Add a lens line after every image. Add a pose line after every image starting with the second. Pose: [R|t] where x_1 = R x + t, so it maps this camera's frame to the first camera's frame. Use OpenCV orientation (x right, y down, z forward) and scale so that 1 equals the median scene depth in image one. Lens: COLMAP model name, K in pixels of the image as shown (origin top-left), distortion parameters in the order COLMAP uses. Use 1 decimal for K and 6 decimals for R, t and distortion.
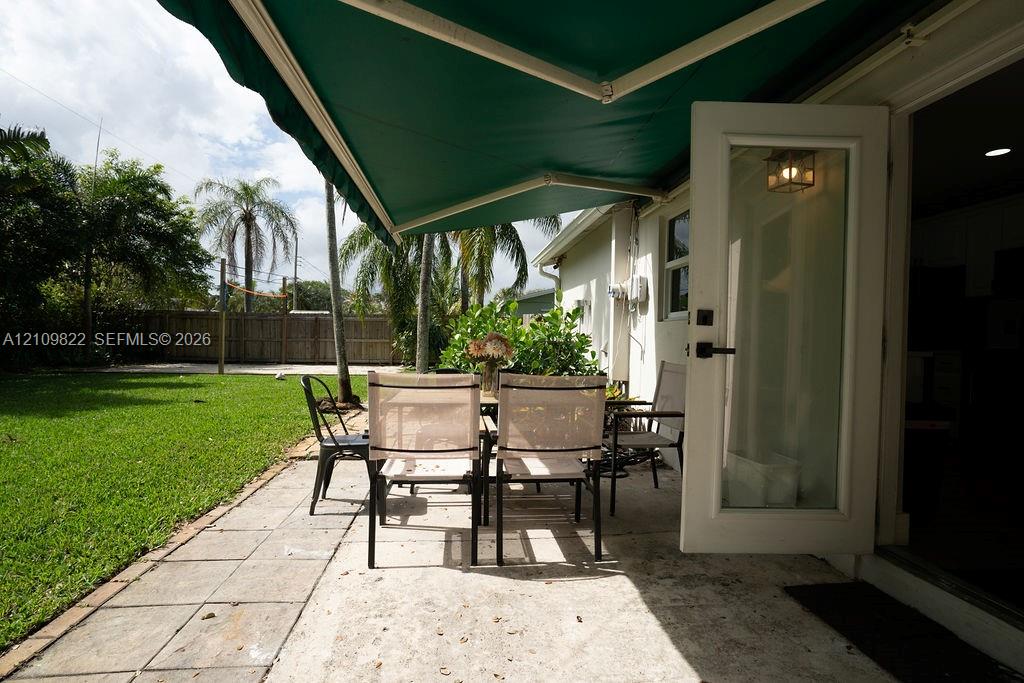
lens RADIAL K [[485.8, 0, 504.5], [0, 485.8, 341.9], [0, 0, 1]] dist [0.001198, 0.001837]
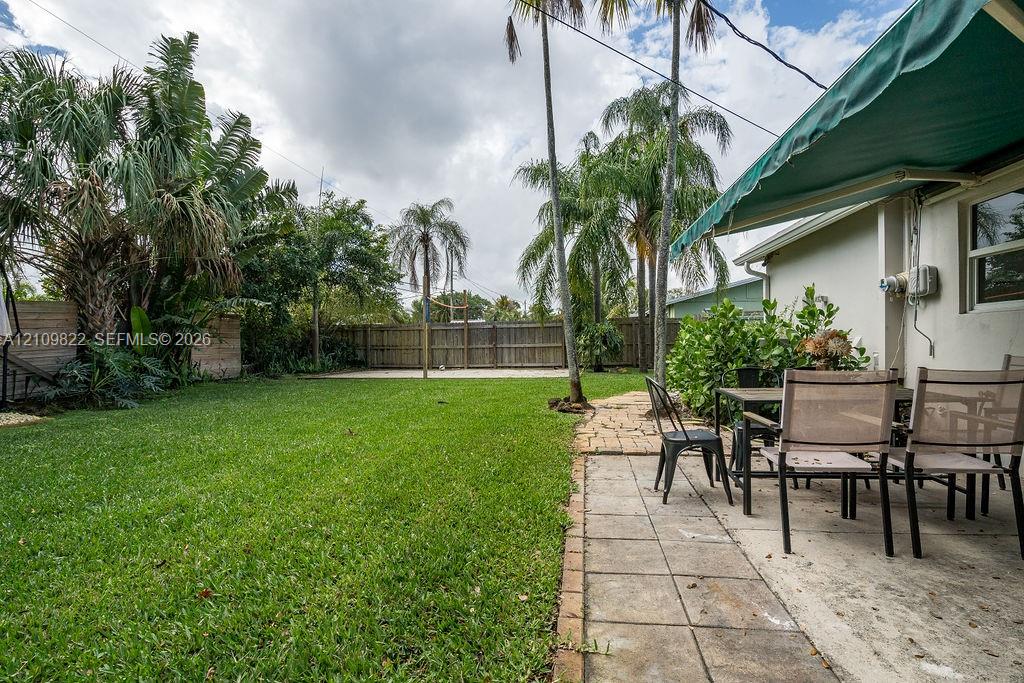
lens RADIAL K [[474.6, 0, 517.1], [0, 474.6, 345.2], [0, 0, 1]] dist [-0.005462, 0.001572]
pose [[0.977652, -0.033953, -0.207471, -0.342773], [0.034352, 0.999408, -0.001680, -0.008844], [0.207405, -0.005484, 0.978240, -0.082158]]
